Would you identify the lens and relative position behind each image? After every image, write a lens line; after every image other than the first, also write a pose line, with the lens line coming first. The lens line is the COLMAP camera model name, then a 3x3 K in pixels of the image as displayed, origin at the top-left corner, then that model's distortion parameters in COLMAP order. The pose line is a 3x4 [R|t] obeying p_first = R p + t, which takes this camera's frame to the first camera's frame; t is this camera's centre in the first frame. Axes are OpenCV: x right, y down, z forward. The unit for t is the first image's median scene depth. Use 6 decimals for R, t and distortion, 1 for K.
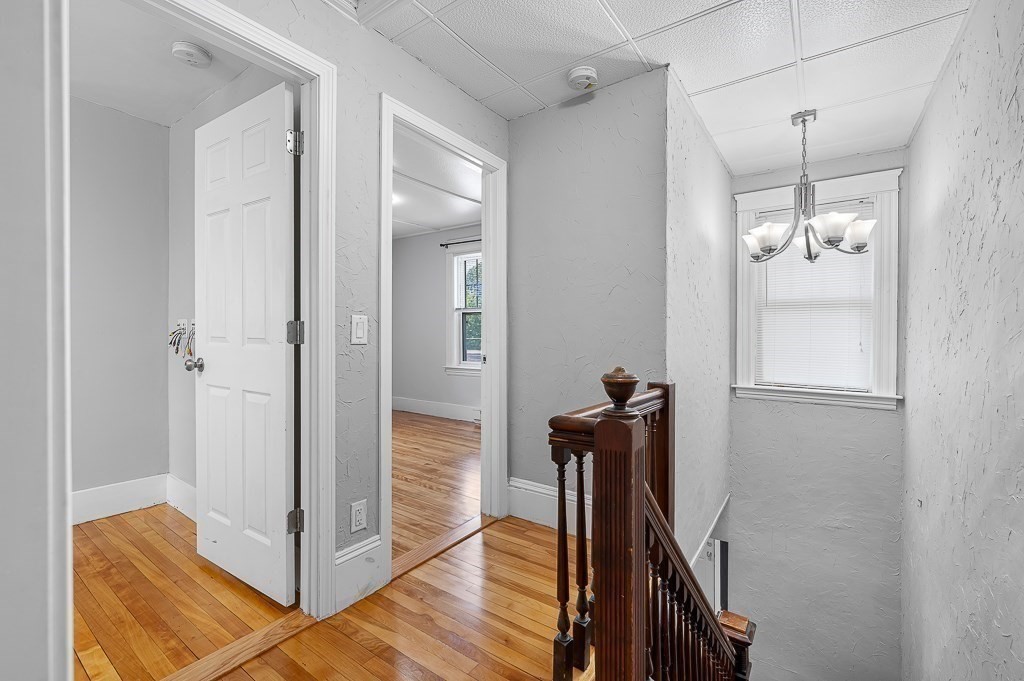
lens RADIAL K [[433.0, 0, 516.5], [0, 433.0, 336.9], [0, 0, 1]] dist [0.002016, -0.000243]
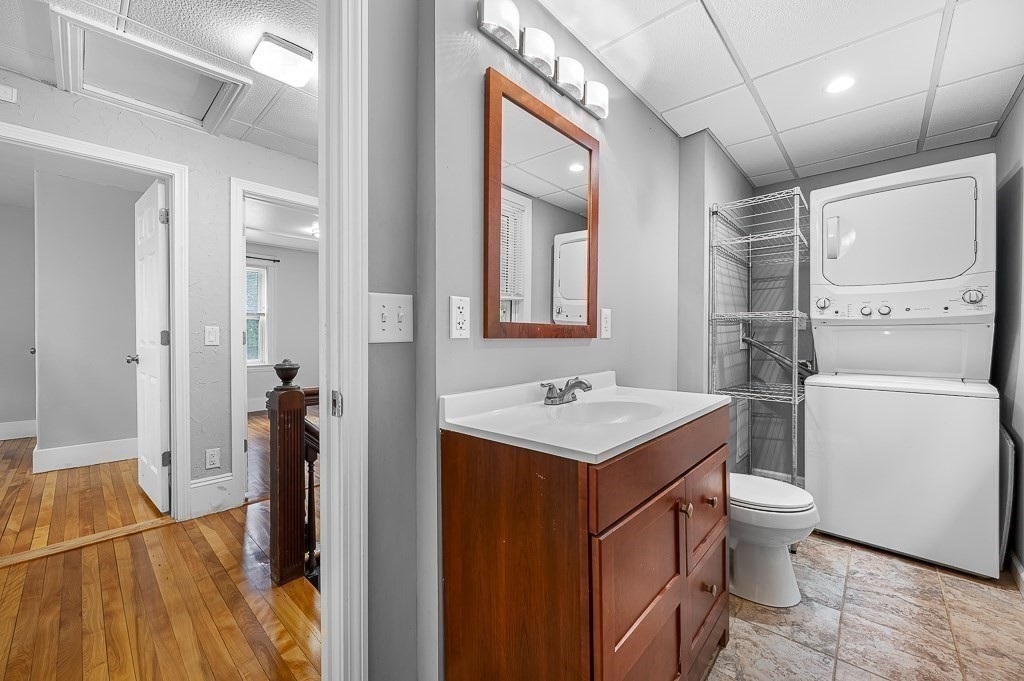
lens RADIAL K [[407.7, 0, 514.4], [0, 407.7, 337.5], [0, 0, 1]] dist [-0.000136, 0.000360]
pose [[0.990261, -0.008463, -0.138964, 0.854937], [0.008983, 0.999955, 0.003113, -0.005692], [0.138931, -0.004331, 0.990293, -0.257895]]
